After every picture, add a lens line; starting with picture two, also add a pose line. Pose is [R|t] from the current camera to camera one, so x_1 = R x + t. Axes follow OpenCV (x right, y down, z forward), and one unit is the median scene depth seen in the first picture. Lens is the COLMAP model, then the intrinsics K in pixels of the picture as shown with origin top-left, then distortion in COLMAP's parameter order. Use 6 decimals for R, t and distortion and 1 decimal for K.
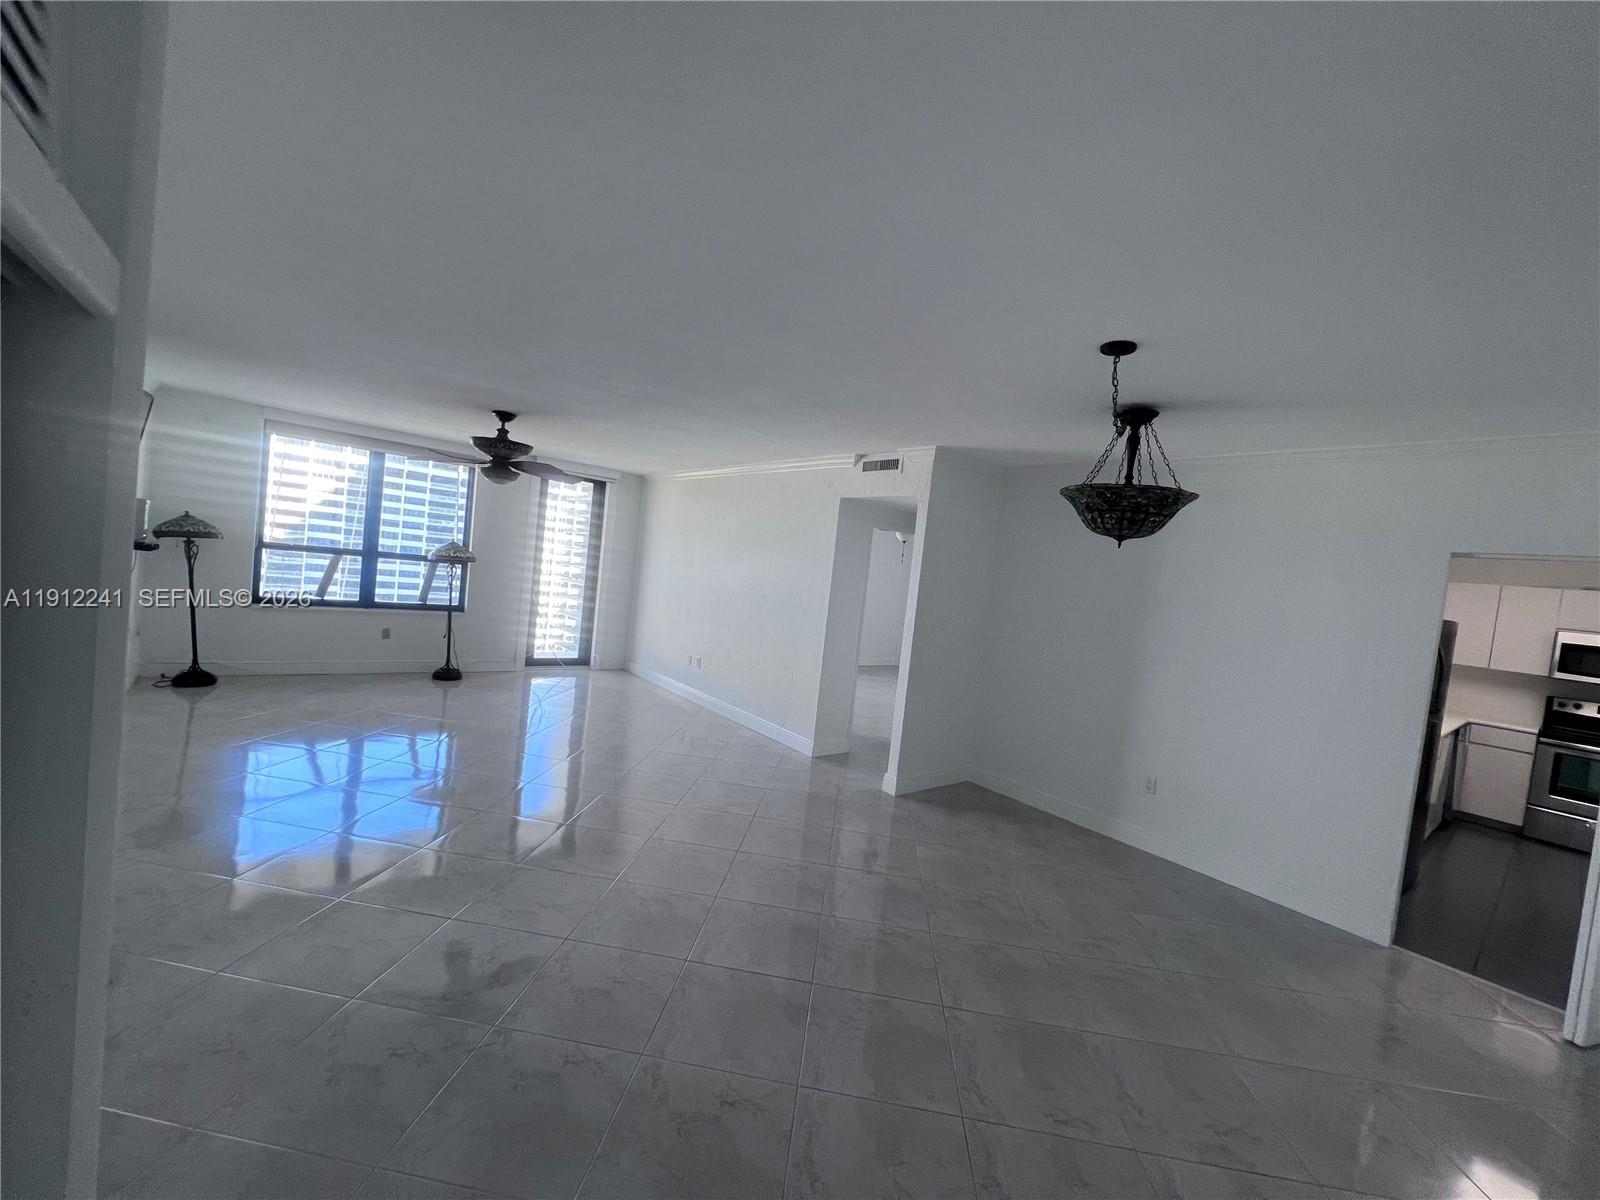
lens RADIAL K [[647.9, 0, 800.0], [0, 647.9, 600.0], [0, 0, 1]] dist [-0.001458, -0.000105]
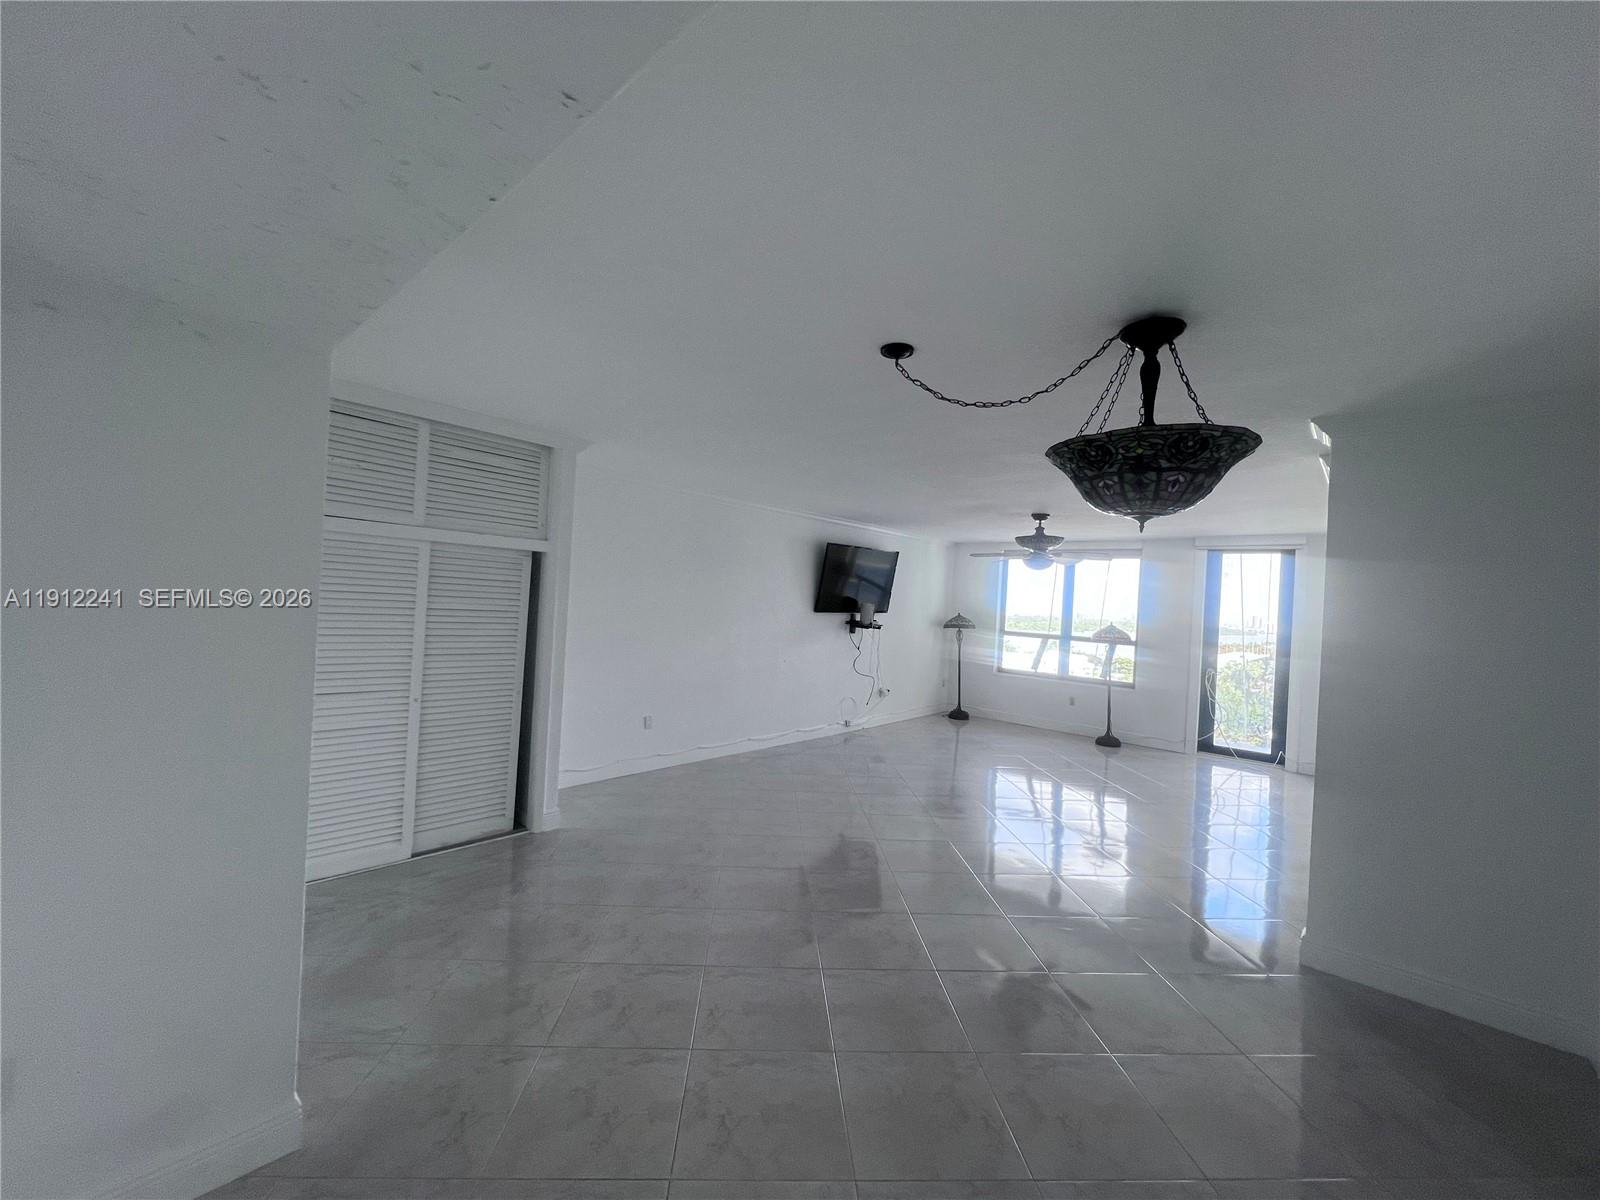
lens RADIAL K [[647.9, 0, 800.0], [0, 647.9, 600.0], [0, 0, 1]] dist [-0.001458, -0.000105]
pose [[0.130225, -0.097923, -0.986637, 0.551938], [-0.081793, 0.990658, -0.109118, 0.038947], [0.988105, 0.094910, 0.120999, 0.319678]]
